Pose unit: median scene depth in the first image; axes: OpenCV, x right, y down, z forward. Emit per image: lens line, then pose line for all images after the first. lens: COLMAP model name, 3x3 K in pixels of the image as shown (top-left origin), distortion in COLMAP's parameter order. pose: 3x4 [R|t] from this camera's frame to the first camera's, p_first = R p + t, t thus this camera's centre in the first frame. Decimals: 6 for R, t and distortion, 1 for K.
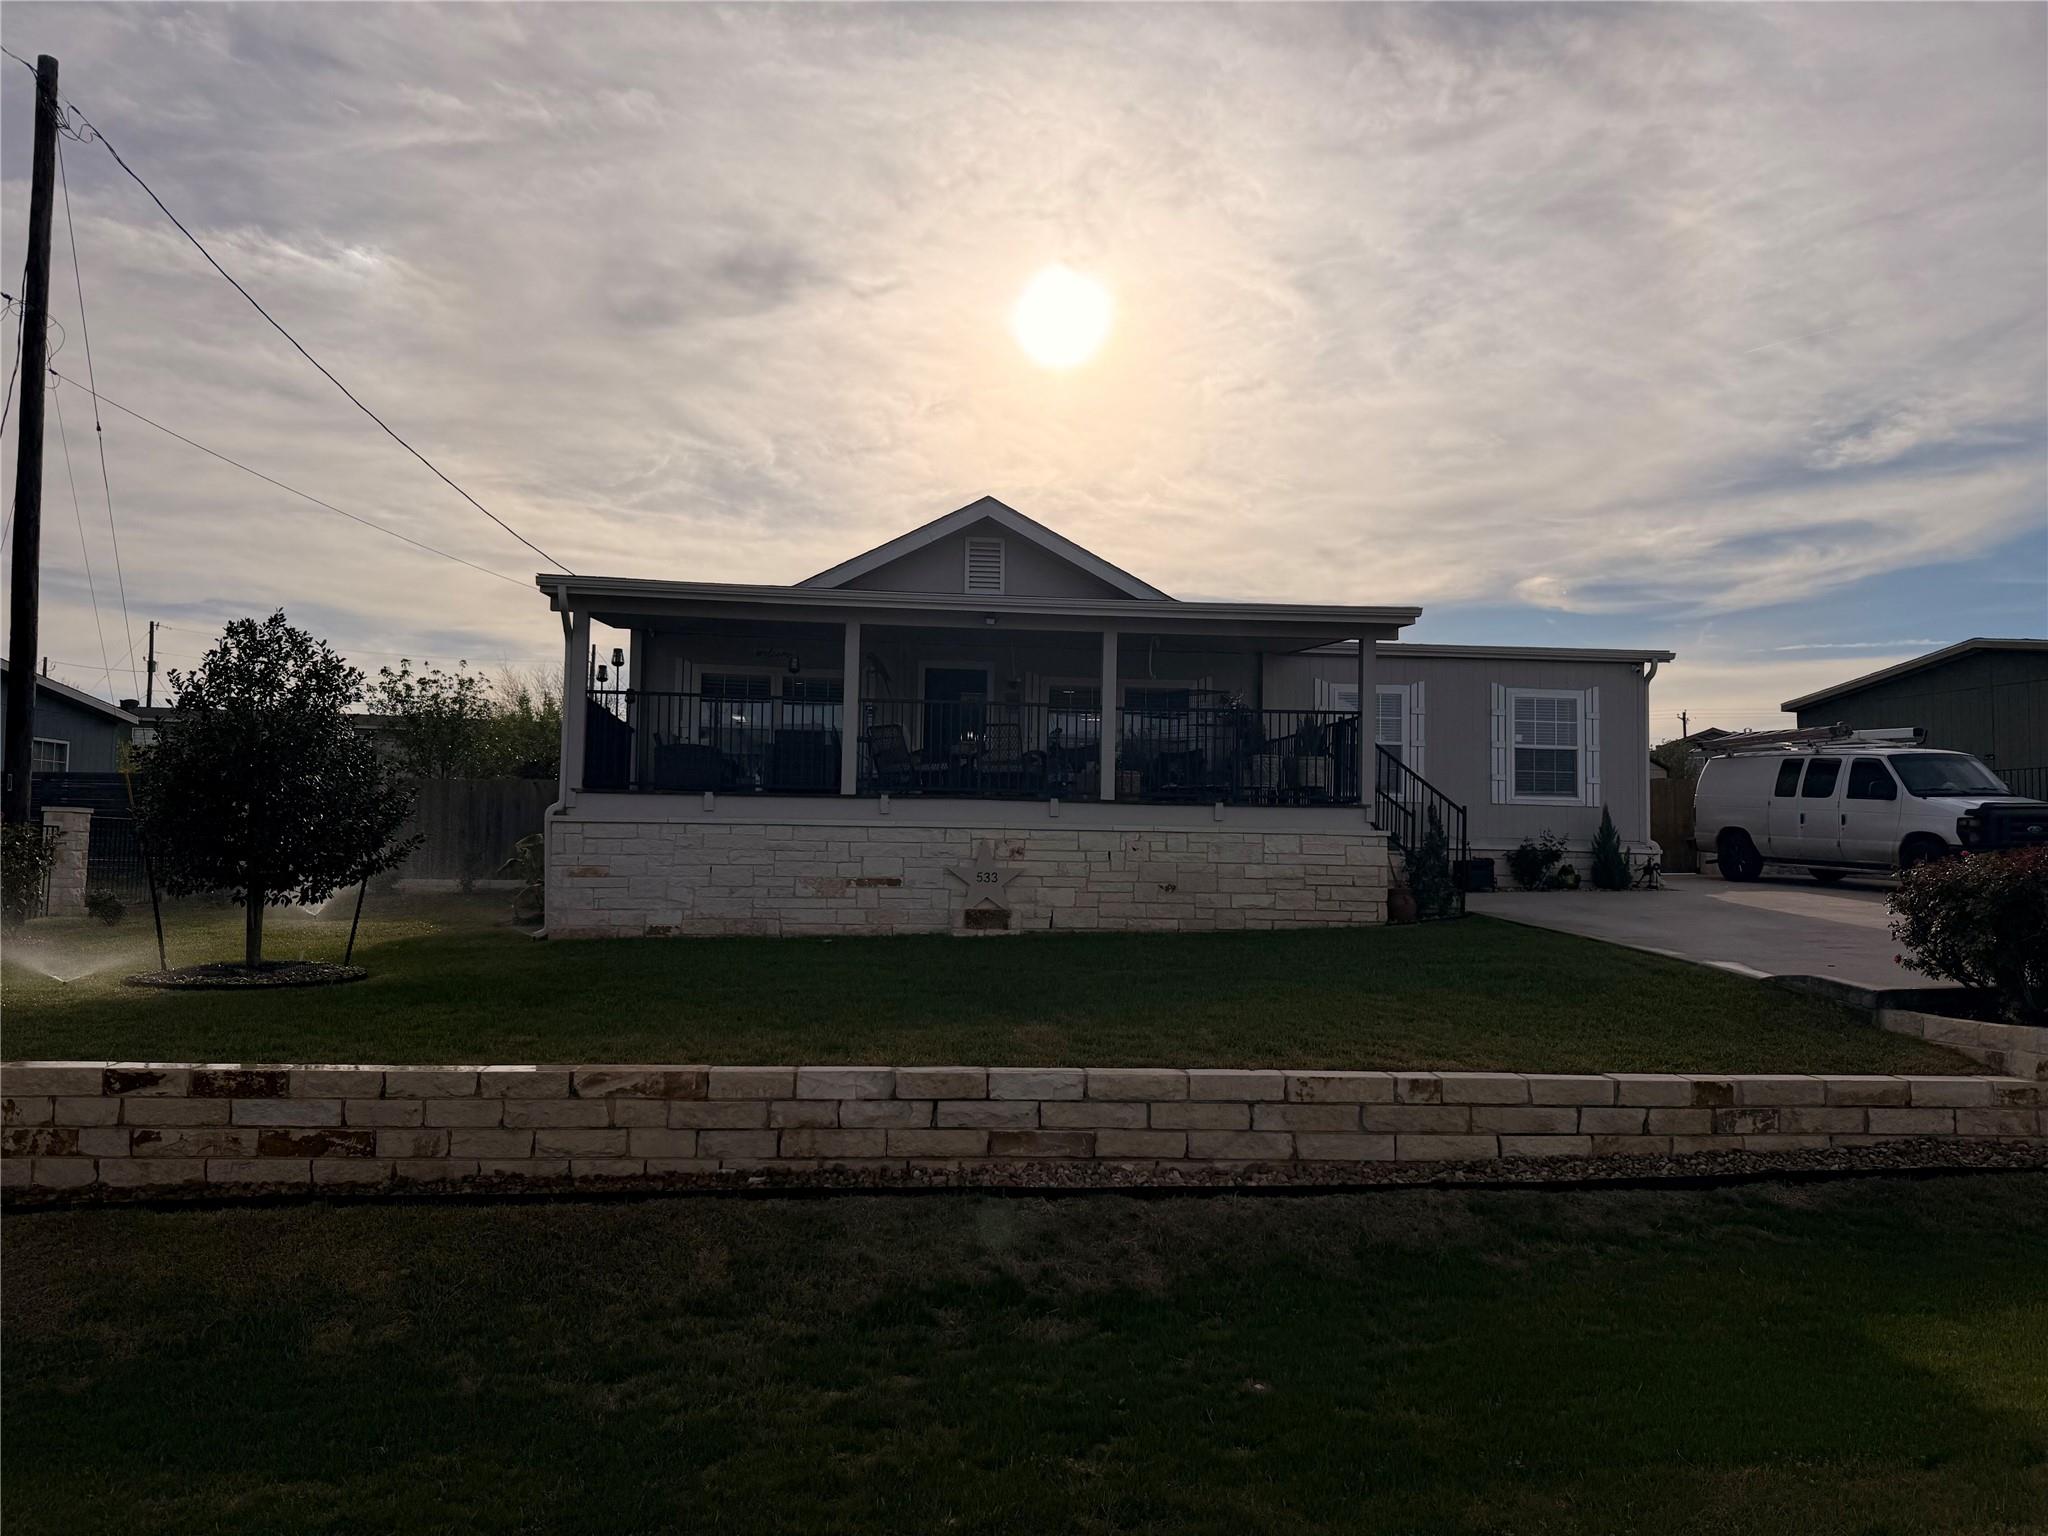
lens RADIAL K [[1451.3, 0, 1067.7], [0, 1451.3, 749.1], [0, 0, 1]] dist [0.048301, -0.061504]
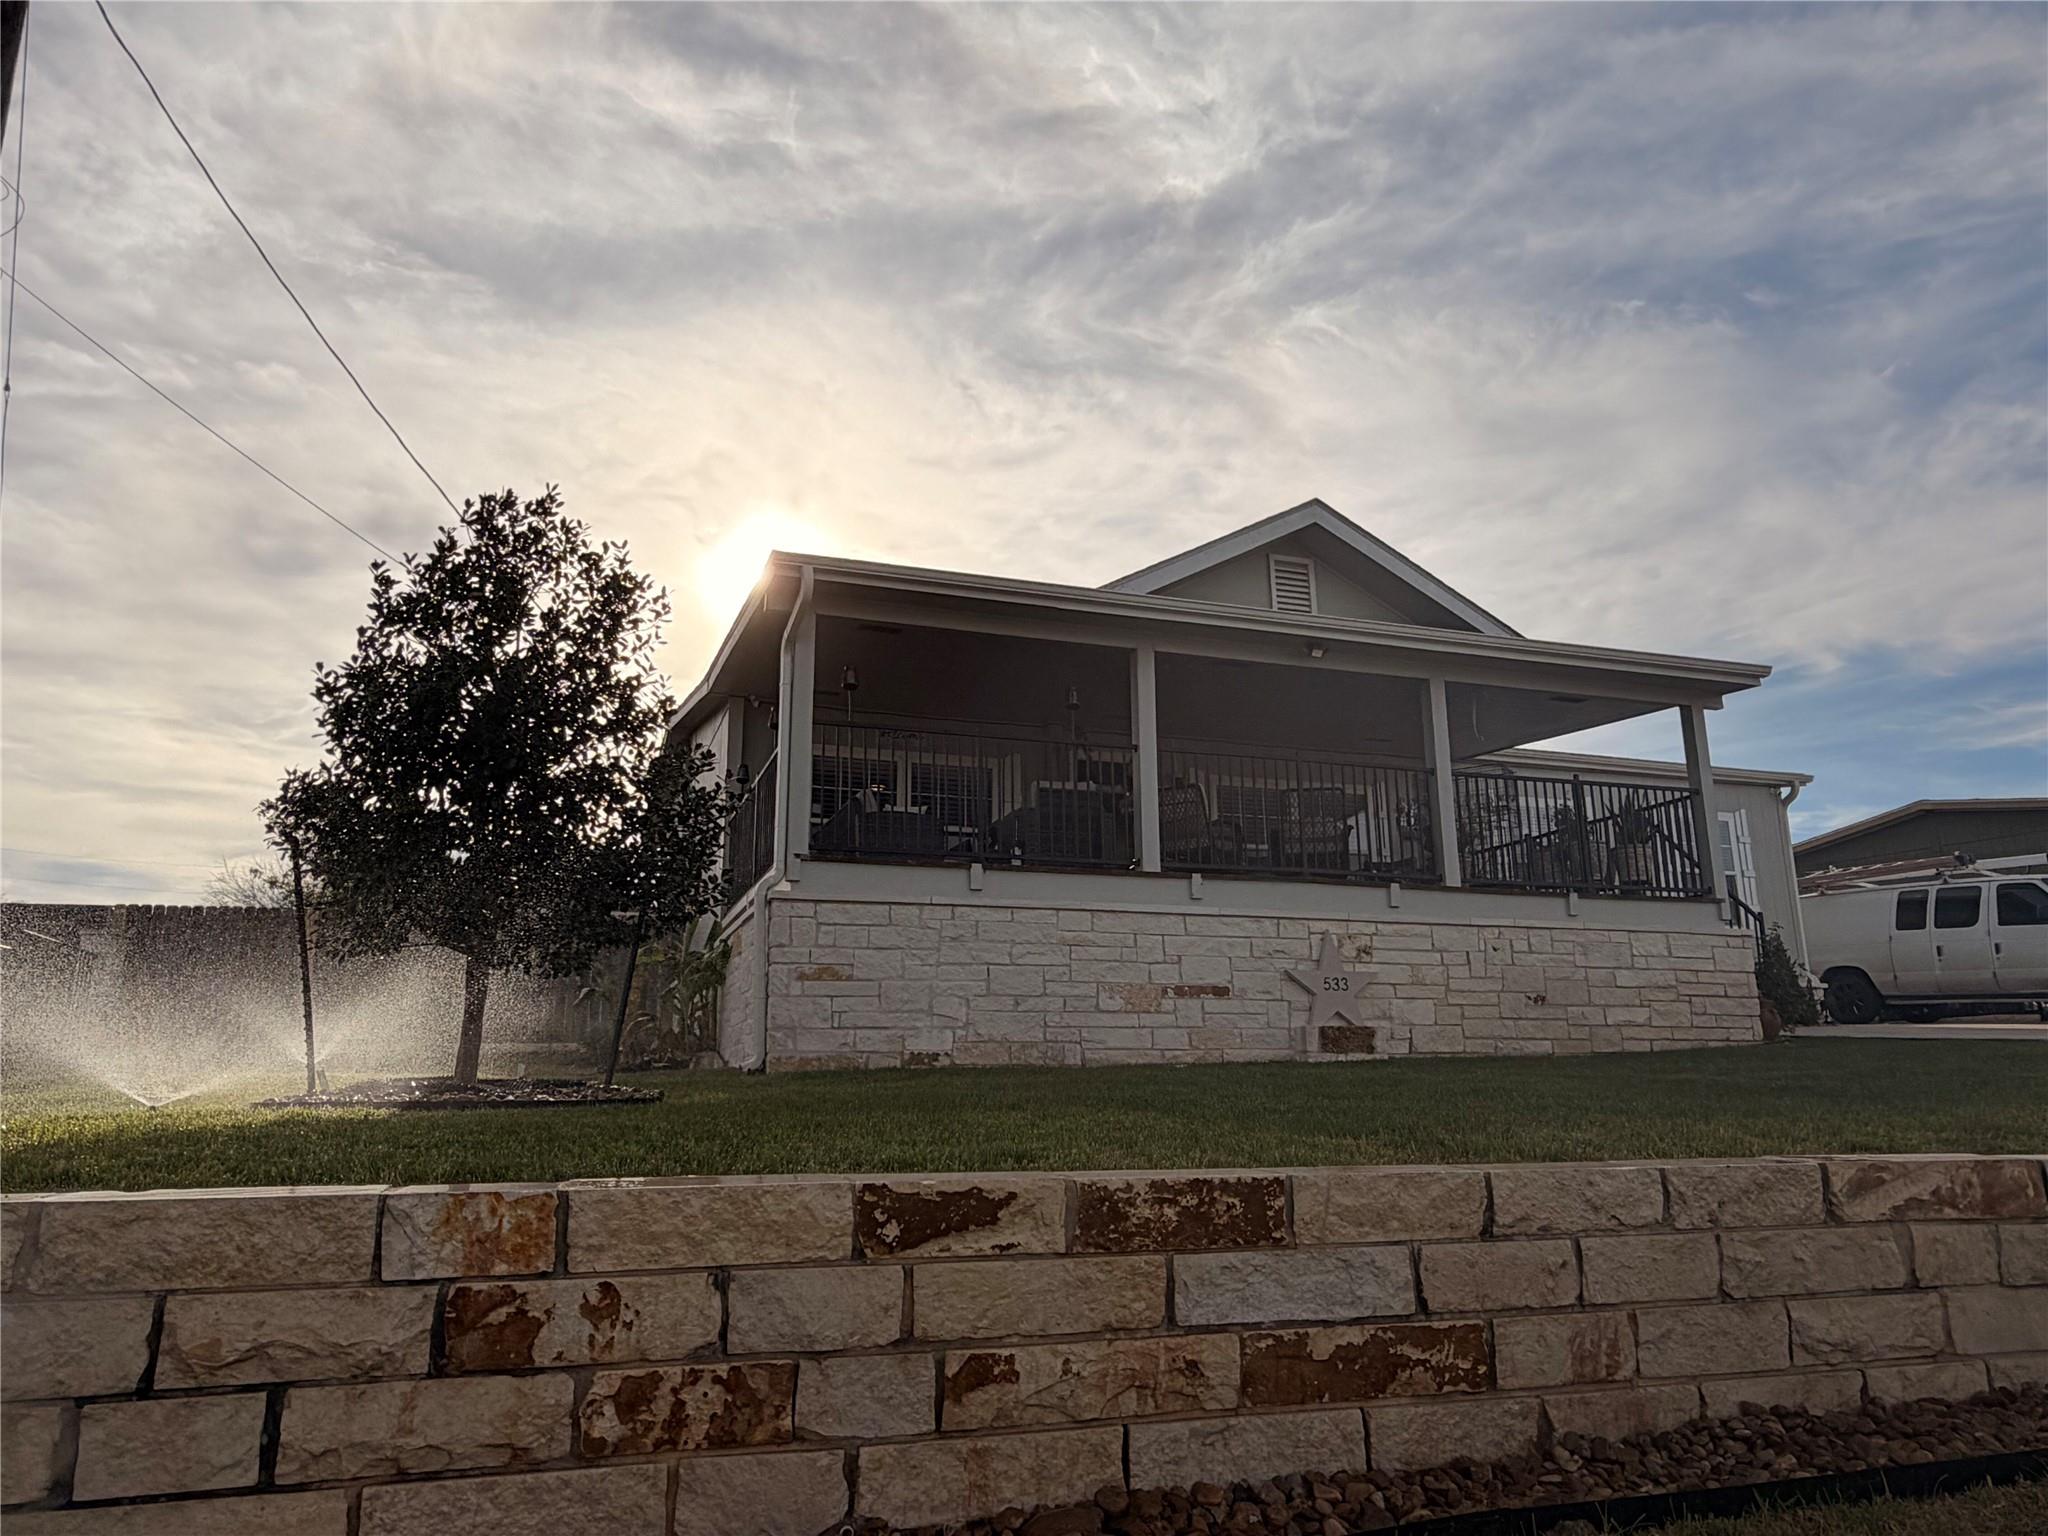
lens RADIAL K [[1361.9, 0, 1019.7], [0, 1361.9, 758.8], [0, 0, 1]] dist [-0.004113, 0.003691]
pose [[0.979146, 0.025350, 0.201570, -0.368747], [0.008645, 0.986087, -0.166006, 0.091275], [-0.202974, 0.164287, 0.965304, 0.345506]]
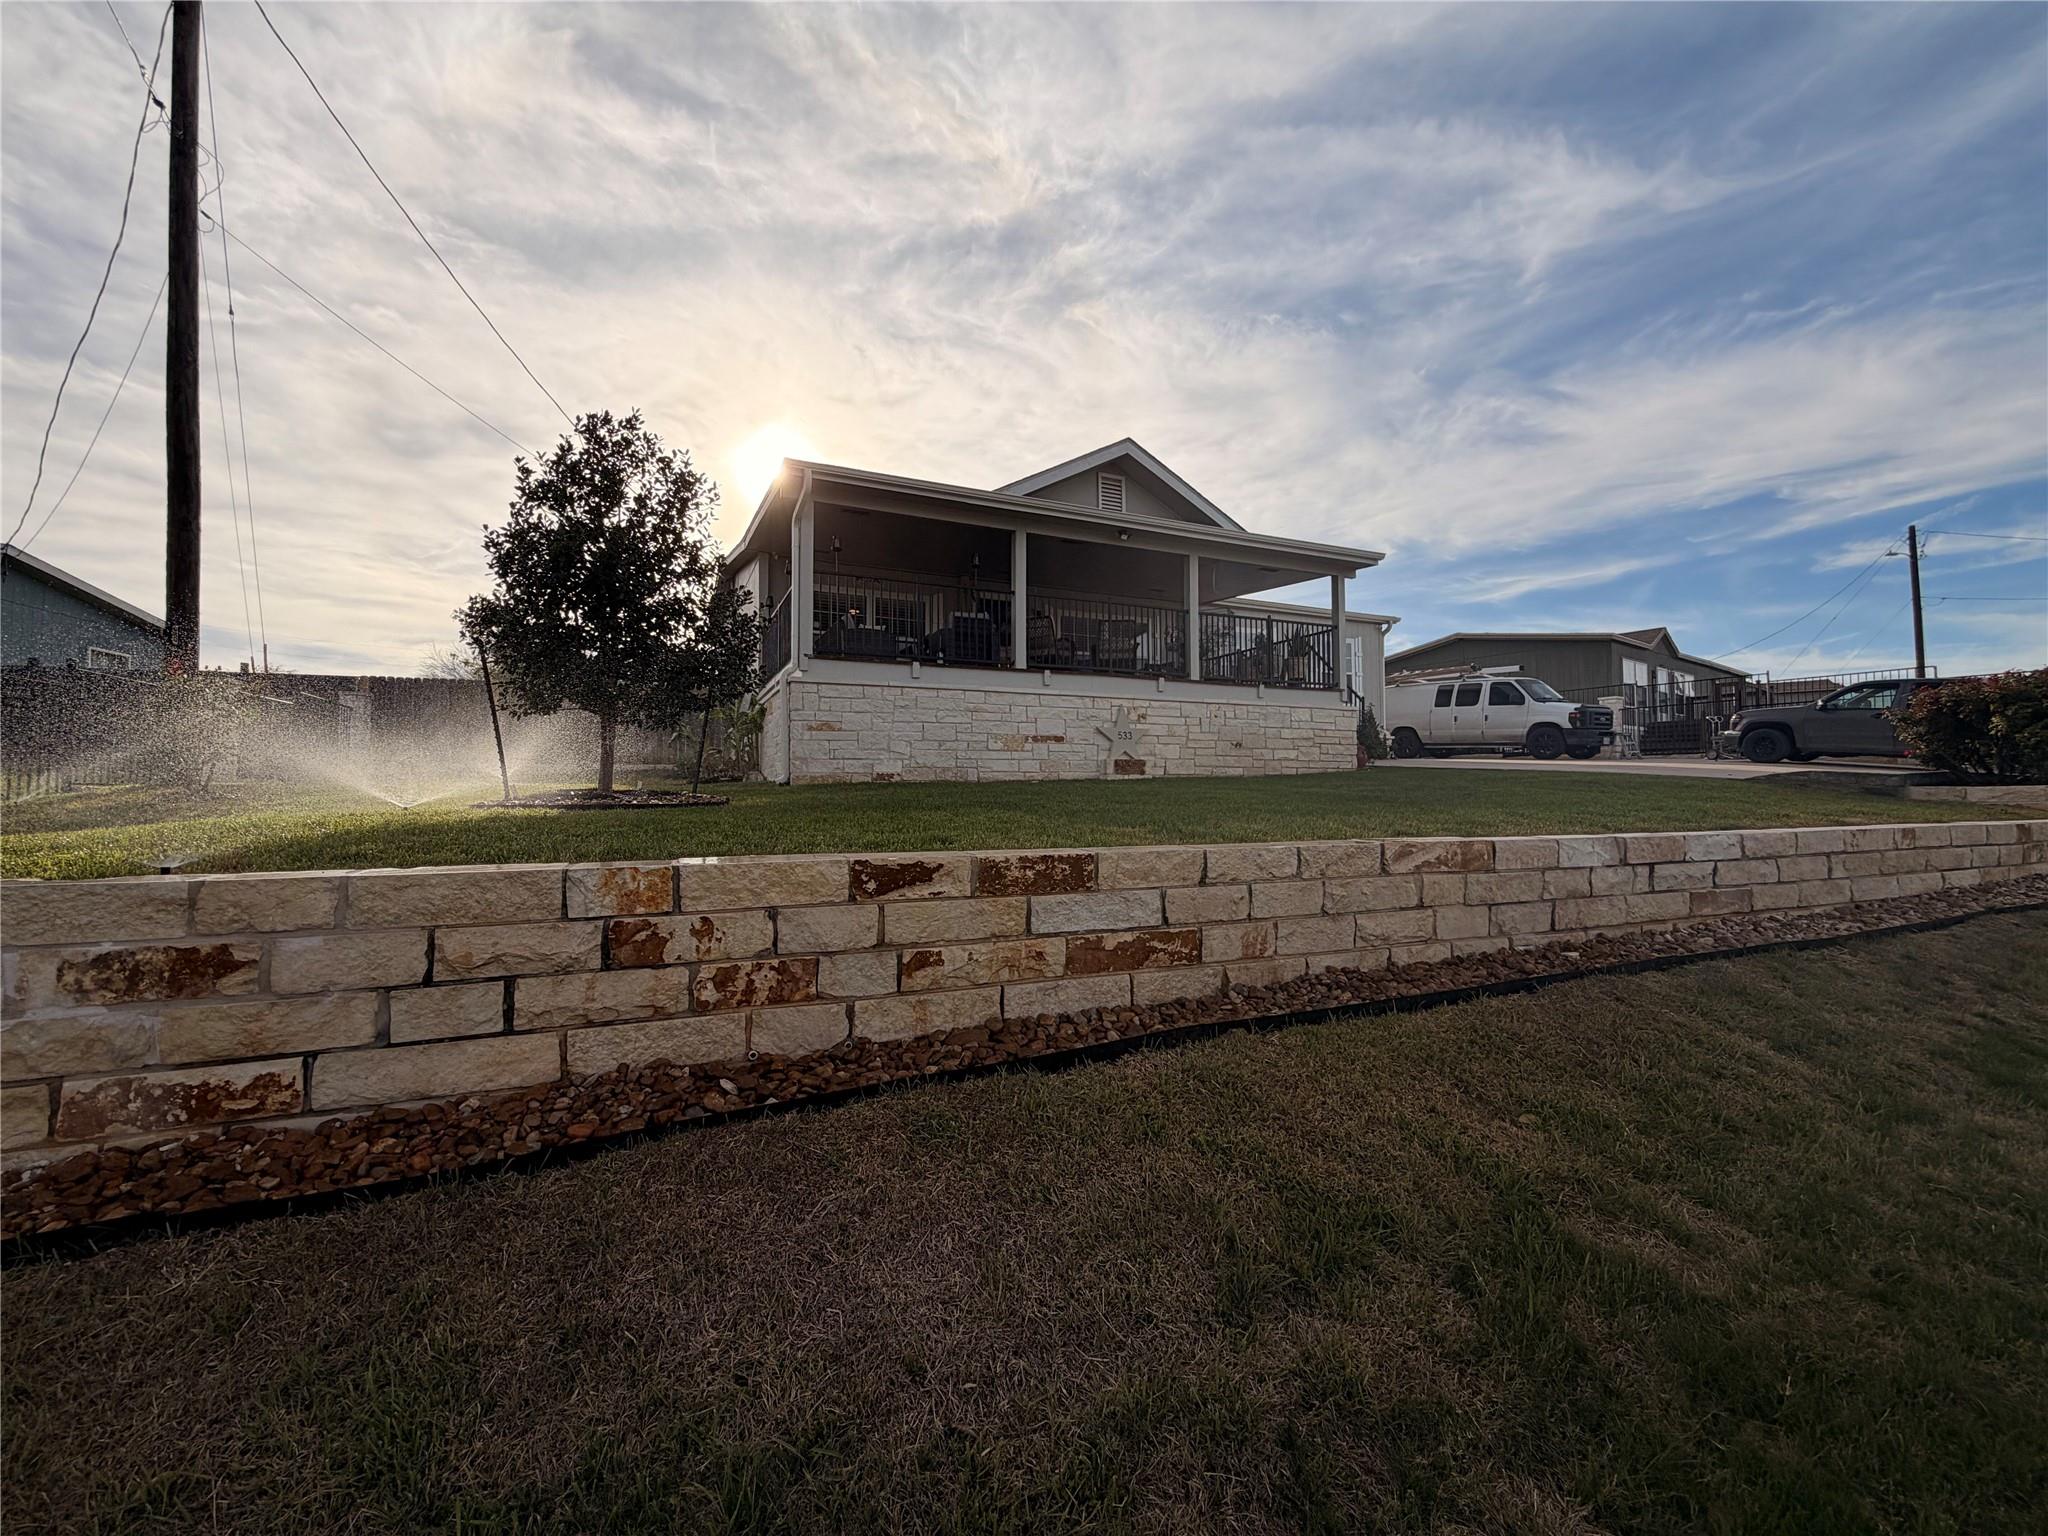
lens RADIAL K [[811.9, 0, 1020.4], [0, 811.9, 757.6], [0, 0, 1]] dist [-0.001144, 0.000348]
pose [[0.954451, -0.007512, 0.298274, -0.370354], [-0.002327, 0.999465, 0.032619, 0.086950], [-0.298359, -0.031828, 0.953923, 0.344647]]
